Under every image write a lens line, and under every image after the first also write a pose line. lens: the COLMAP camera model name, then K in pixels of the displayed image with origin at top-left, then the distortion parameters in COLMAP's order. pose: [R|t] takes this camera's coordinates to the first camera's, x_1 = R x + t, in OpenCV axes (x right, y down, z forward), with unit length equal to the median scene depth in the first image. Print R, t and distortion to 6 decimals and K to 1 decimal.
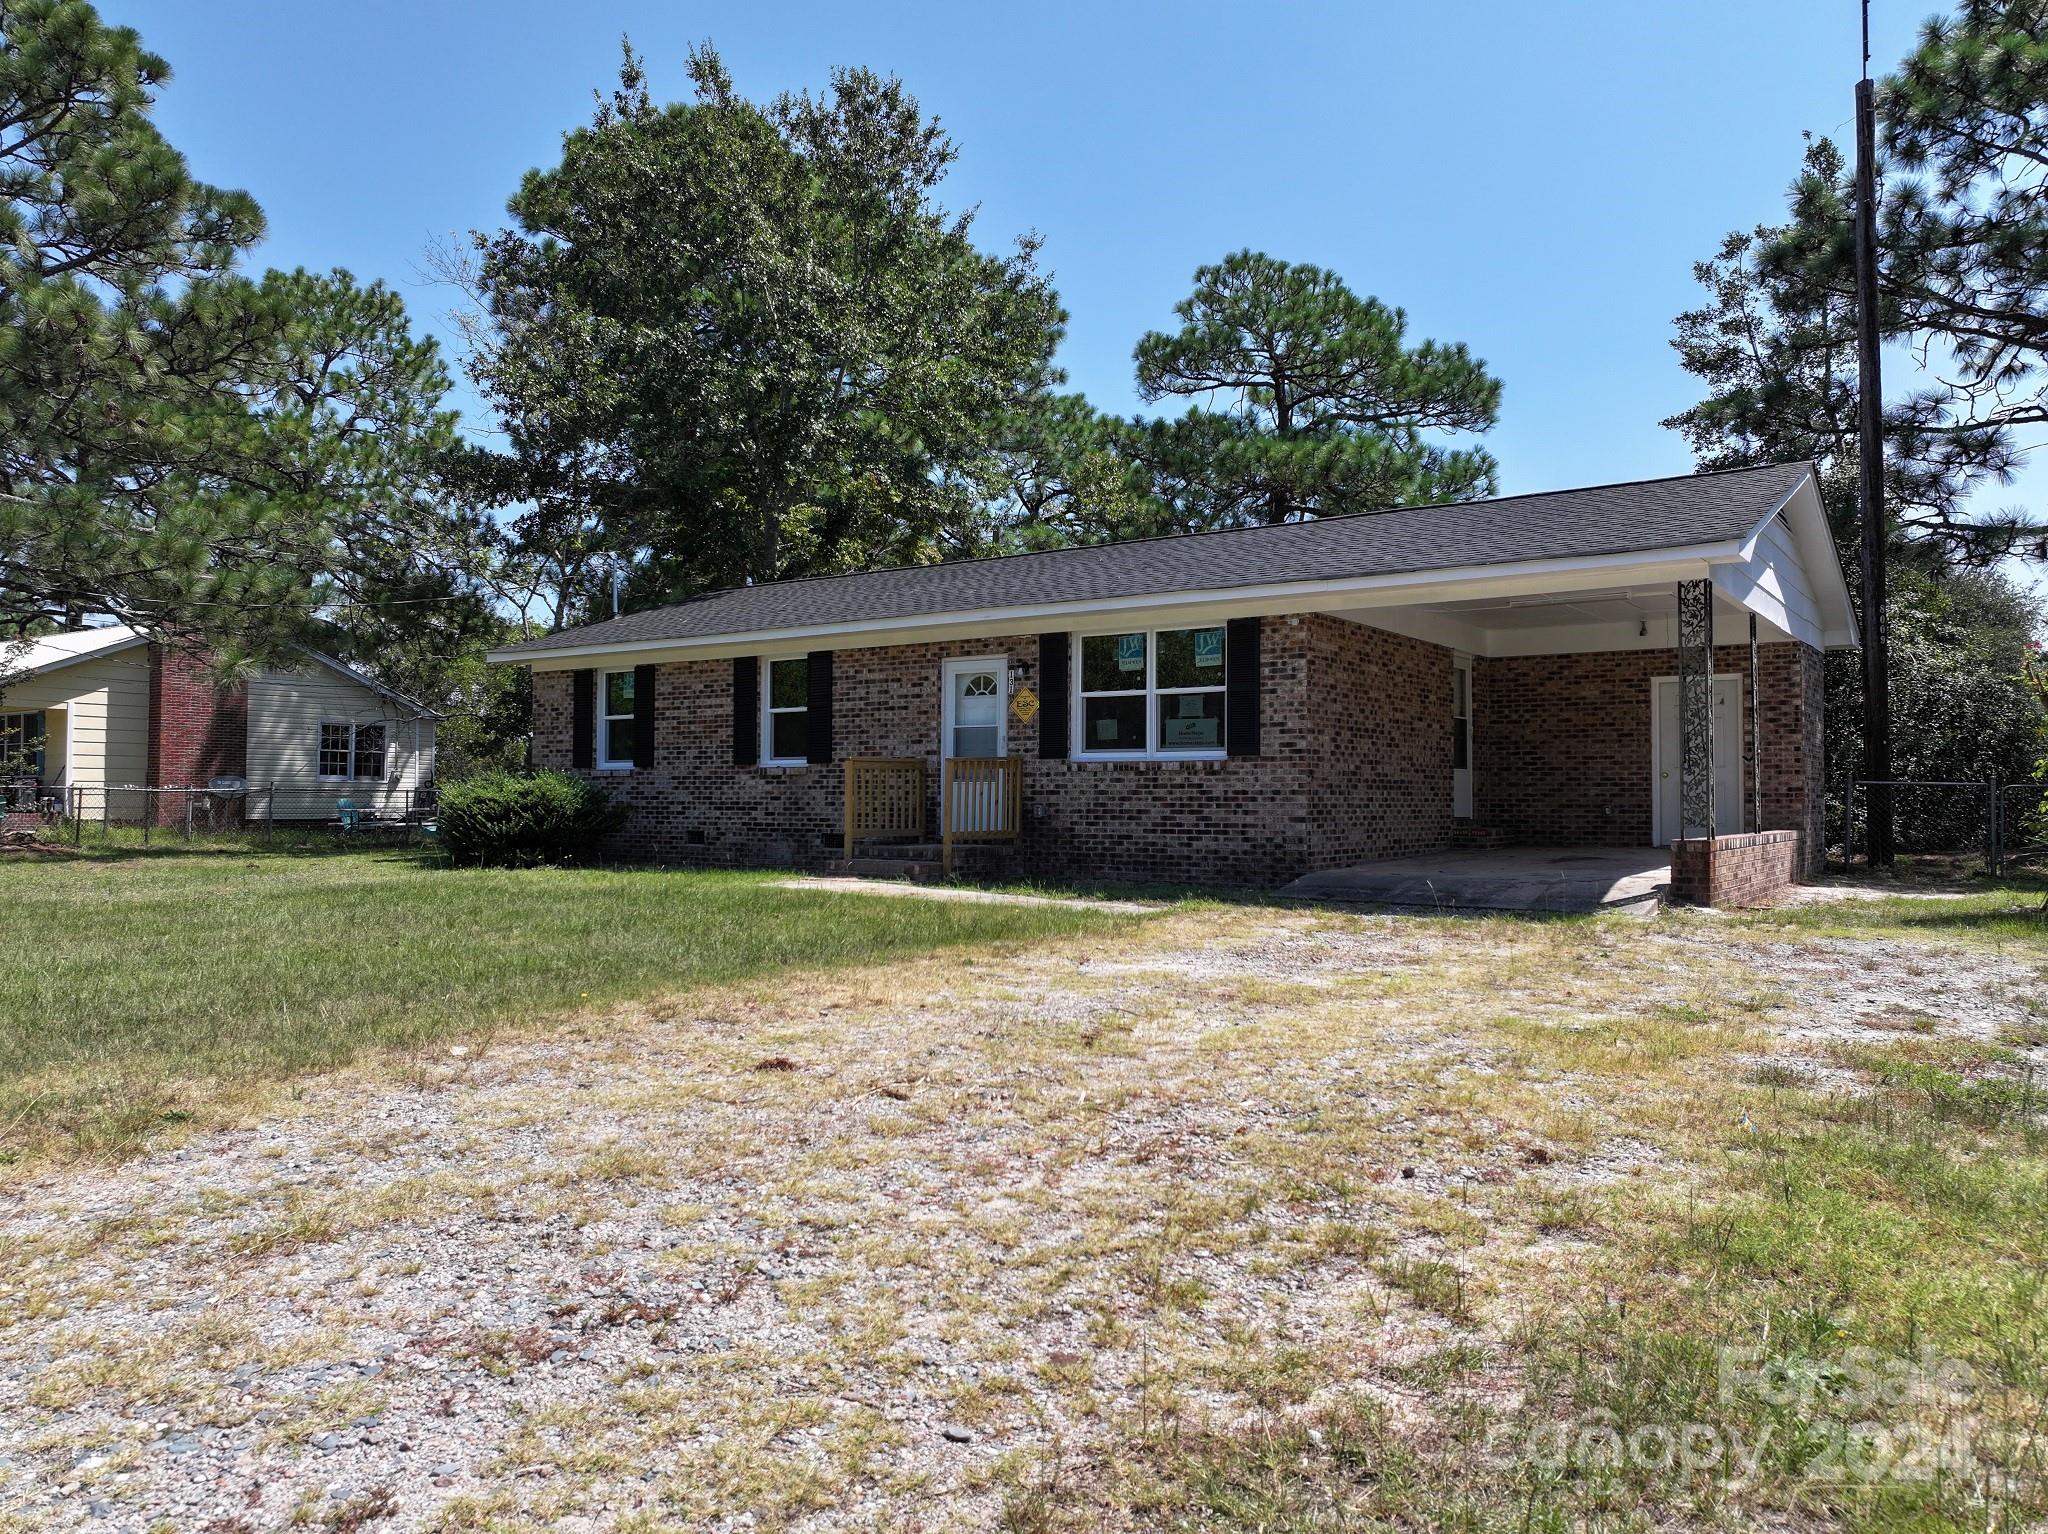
lens RADIAL K [[1432.1, 0, 1030.0], [0, 1432.1, 774.1], [0, 0, 1]] dist [-0.006444, 0.016997]
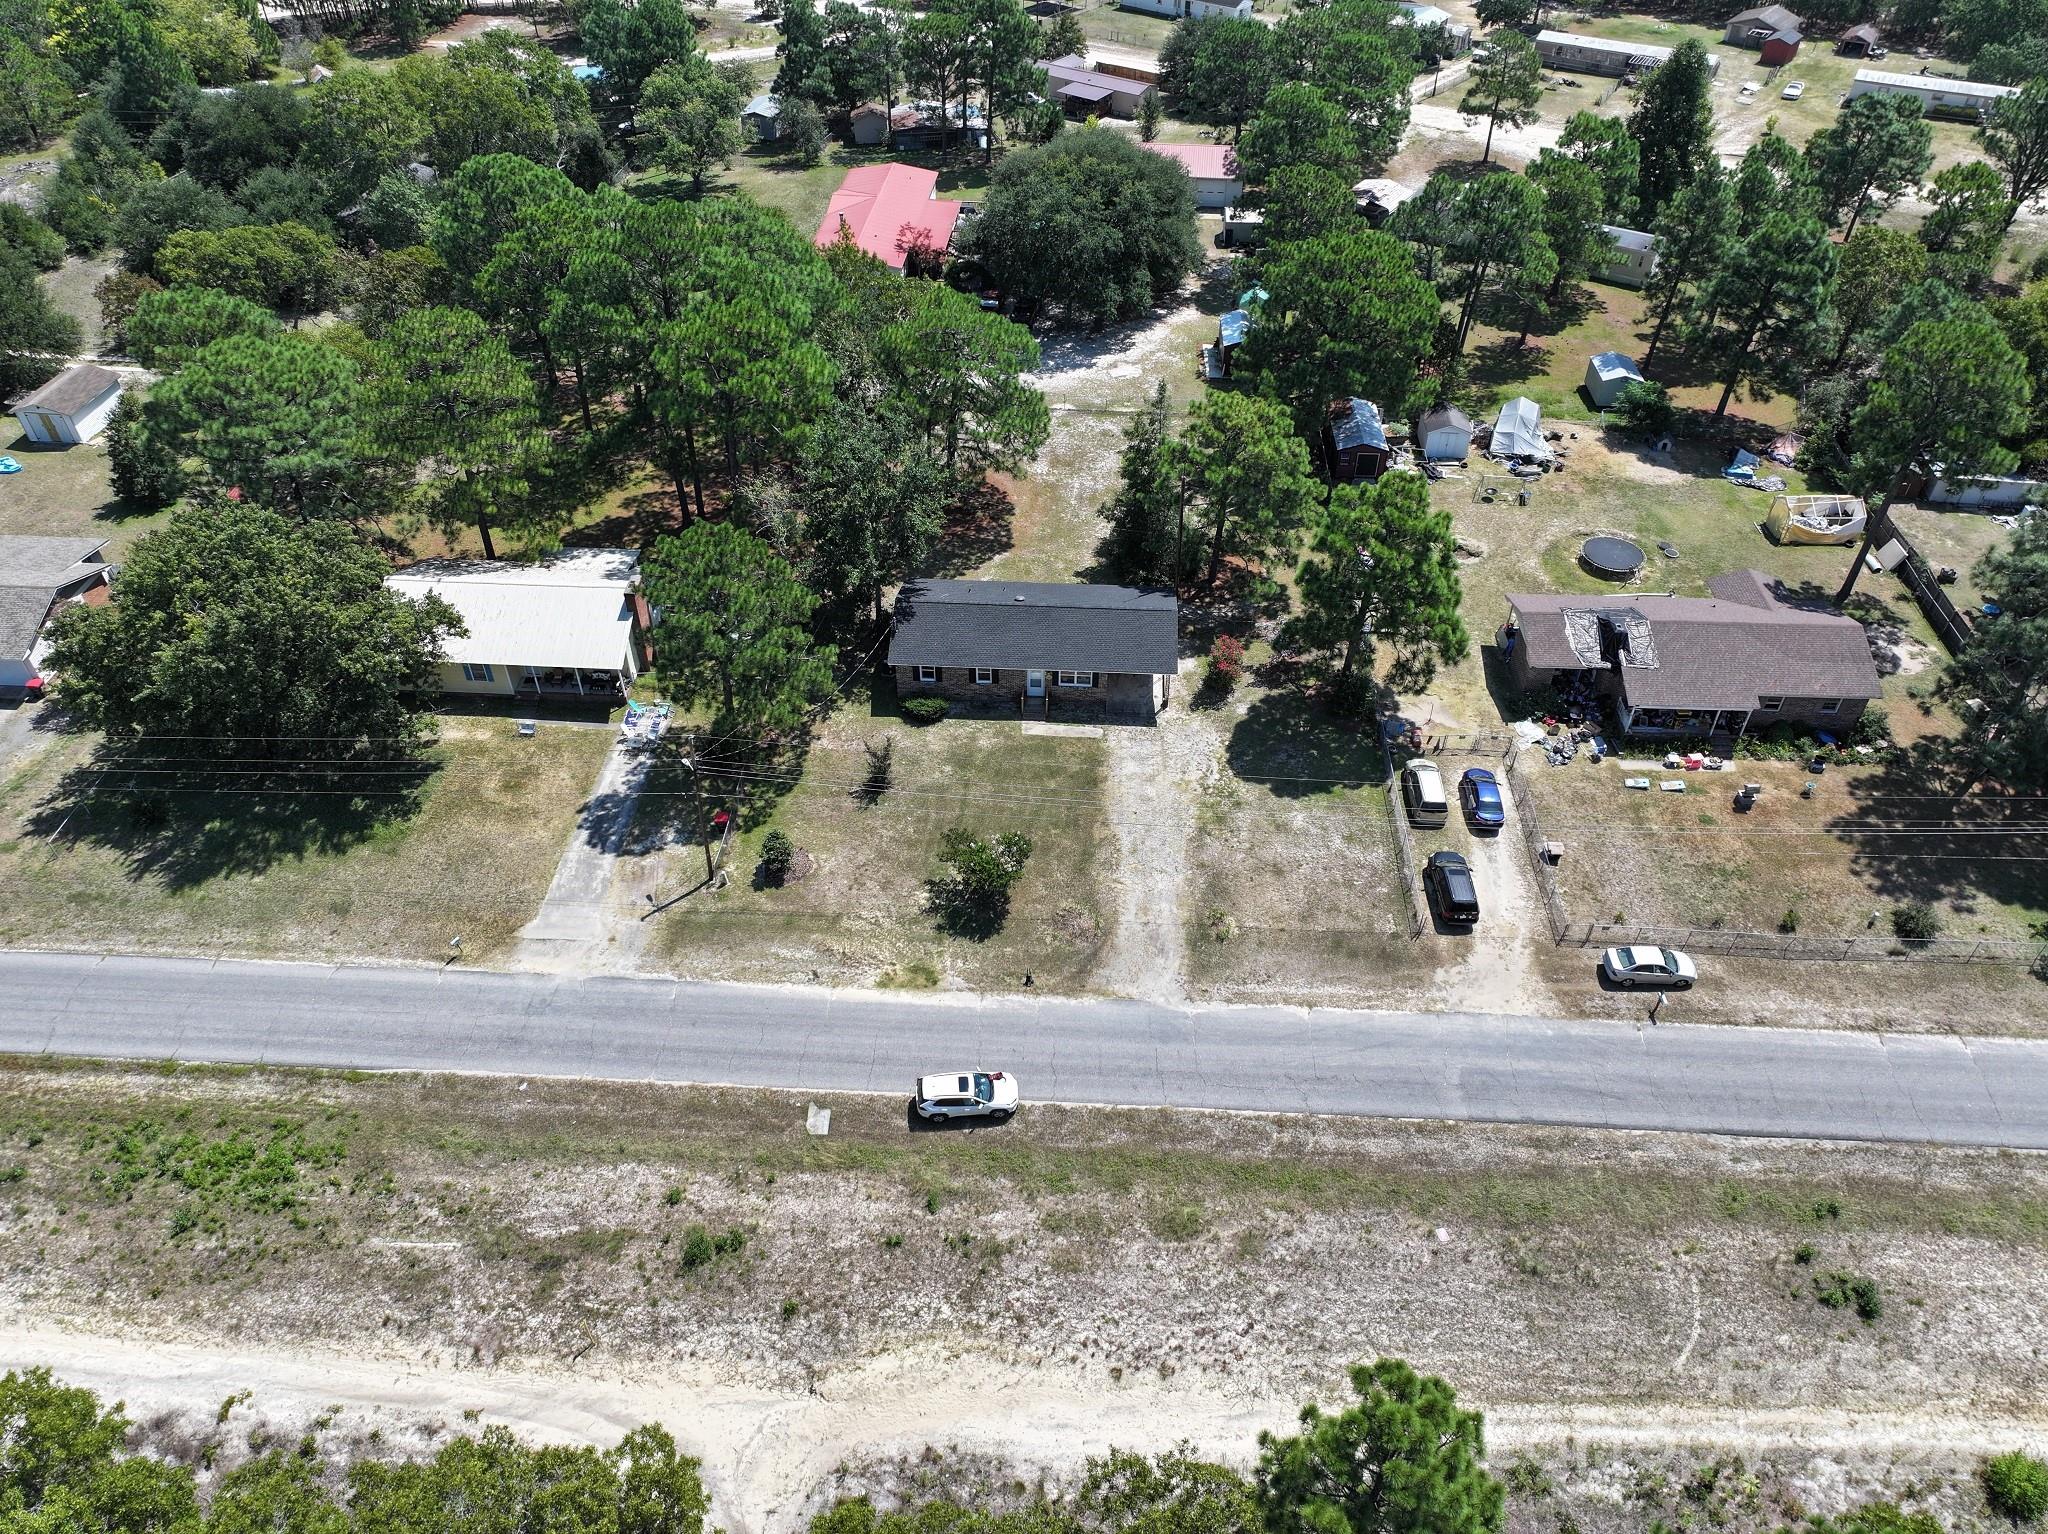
lens RADIAL K [[1432.1, 0, 1030.0], [0, 1432.1, 774.1], [0, 0, 1]] dist [-0.006444, 0.016997]
pose [[0.848494, -0.358672, 0.389116, -2.043448], [-0.005780, 0.728961, 0.684531, -3.100121], [-0.529173, -0.583069, 0.616446, -2.199007]]
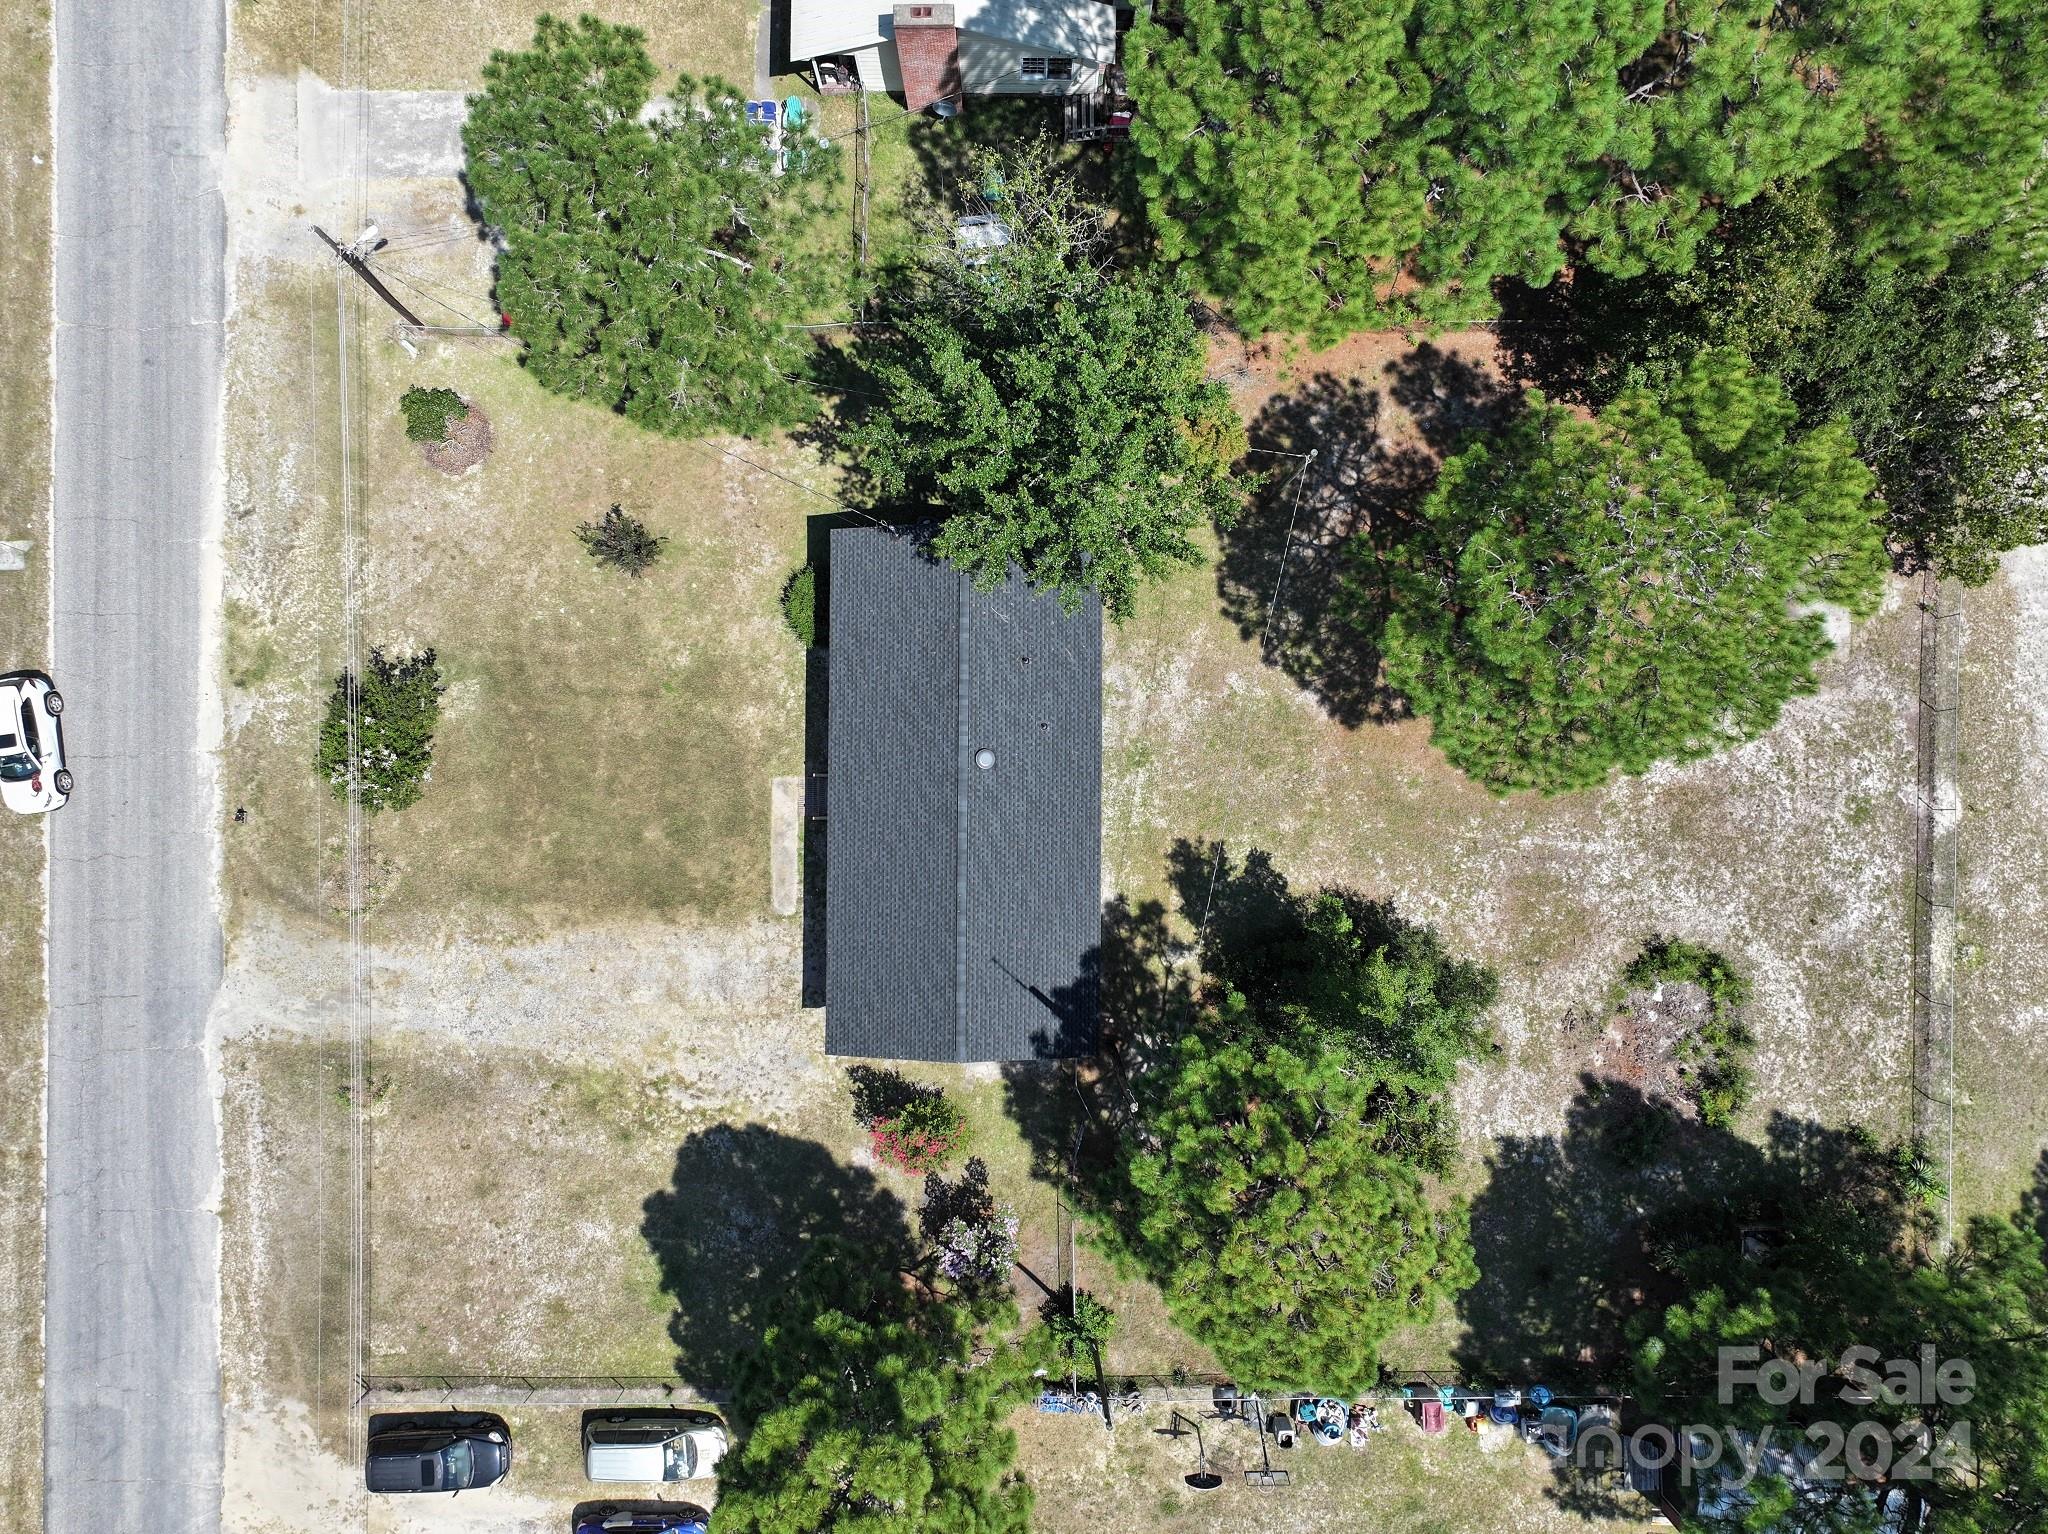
lens RADIAL K [[1432.1, 0, 1030.0], [0, 1432.1, 774.1], [0, 0, 1]] dist [-0.006444, 0.016997]
pose [[0.571238, 0.820395, -0.025276, 0.192443], [0.019991, 0.016879, 0.999658, -2.725387], [0.820541, -0.571548, -0.006759, 1.273133]]
